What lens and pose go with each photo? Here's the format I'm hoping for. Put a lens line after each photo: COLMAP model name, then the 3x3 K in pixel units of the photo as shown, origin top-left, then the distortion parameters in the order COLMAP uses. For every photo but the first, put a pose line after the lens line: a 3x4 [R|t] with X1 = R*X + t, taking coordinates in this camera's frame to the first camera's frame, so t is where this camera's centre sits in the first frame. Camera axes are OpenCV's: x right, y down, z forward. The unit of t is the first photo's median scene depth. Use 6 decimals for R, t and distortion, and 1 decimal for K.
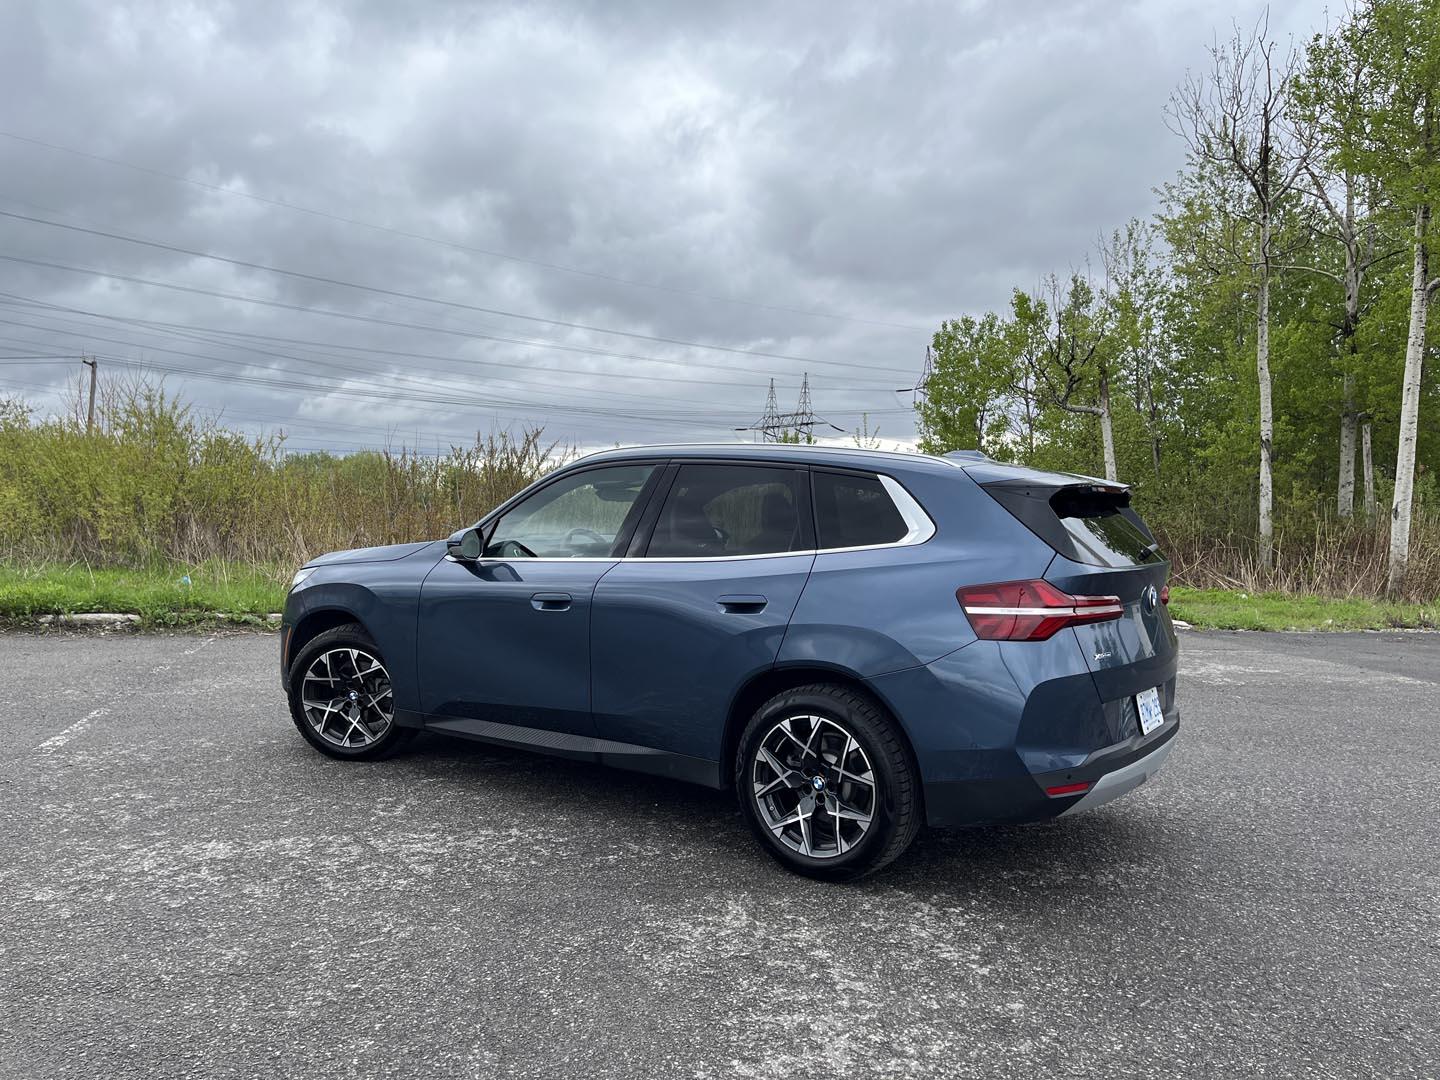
lens RADIAL K [[1178.8, 0, 711.3], [0, 1178.8, 541.9], [0, 0, 1]] dist [0.086559, -0.138919]
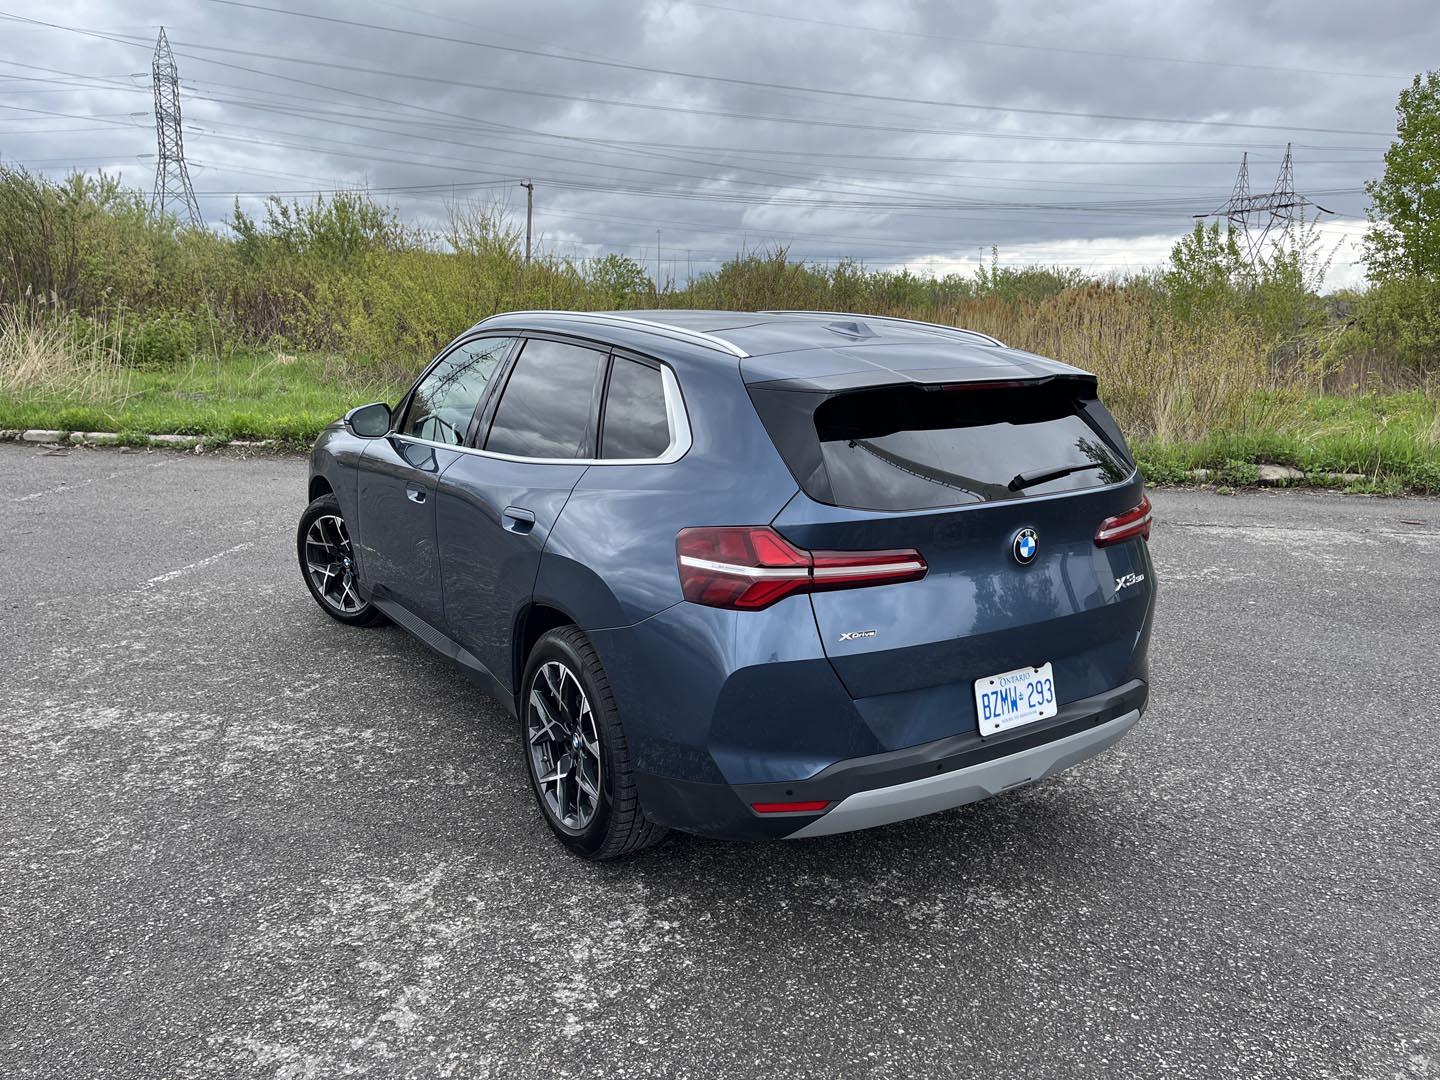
lens RADIAL K [[1122.6, 0, 695.7], [0, 1122.6, 562.6], [0, 0, 1]] dist [0.086219, -0.105901]
pose [[0.917983, 0.072400, -0.389956, 0.467331], [0.003899, 0.981503, 0.191407, -0.071365], [0.396601, -0.177229, 0.900721, 0.337396]]
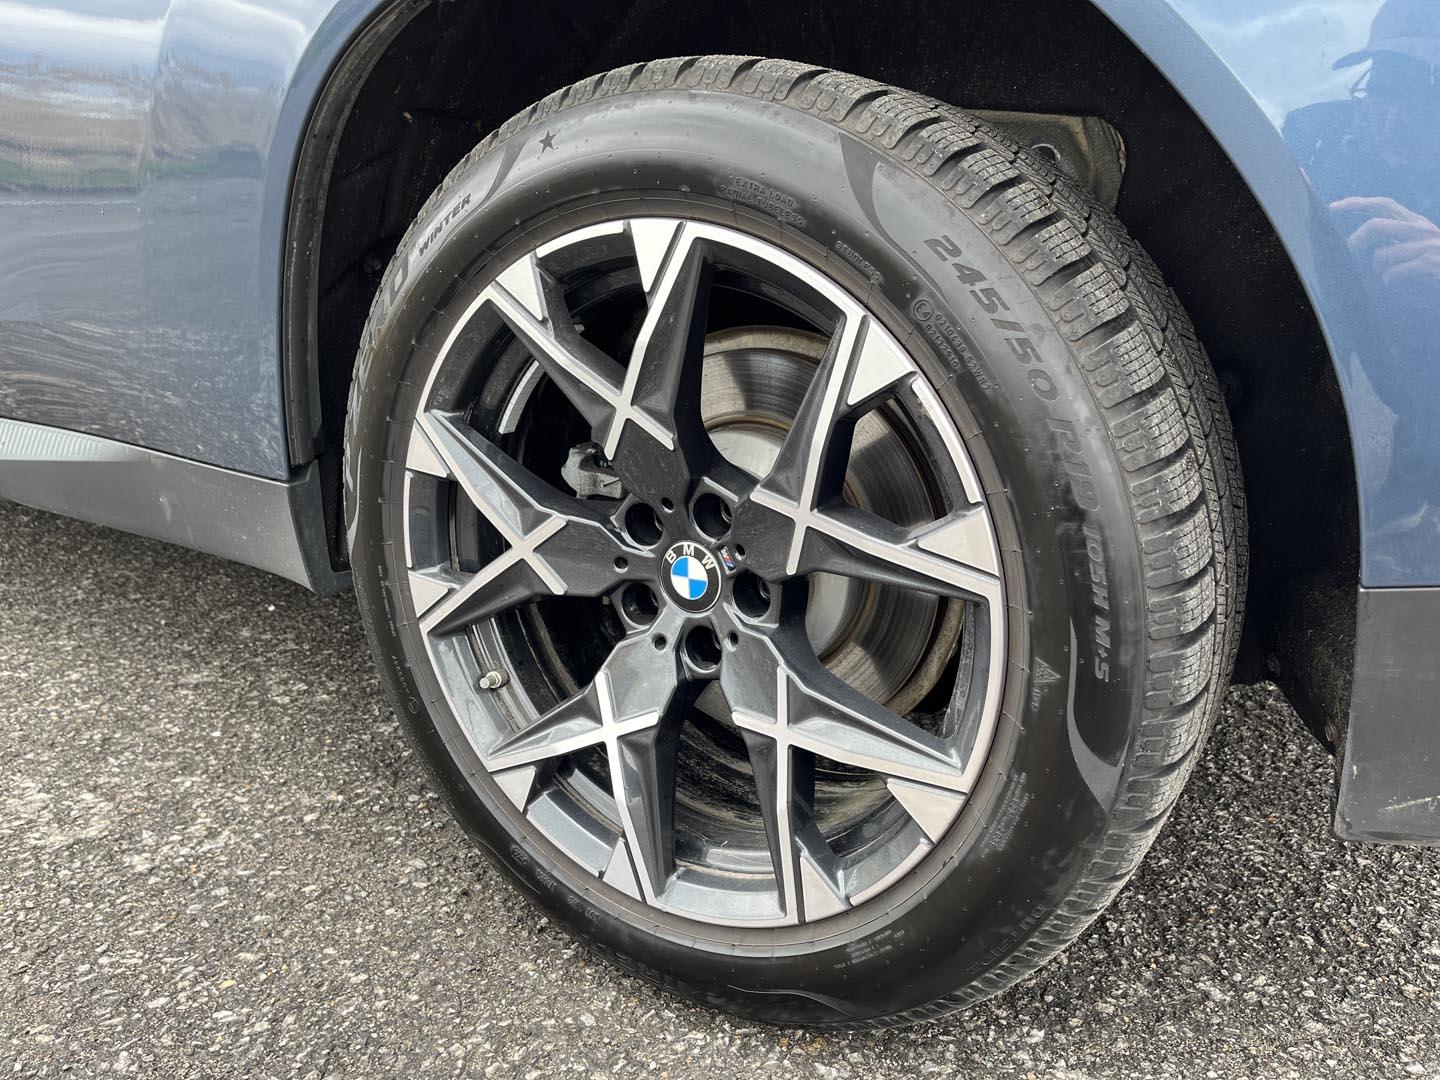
lens RADIAL K [[1122.6, 0, 695.7], [0, 1122.6, 562.6], [0, 0, 1]] dist [0.086219, -0.105901]
pose [[0.999613, -0.023092, 0.015482, 0.088189], [0.018409, 0.967069, 0.253847, 0.152379], [-0.020834, -0.253463, 0.967121, 0.809742]]
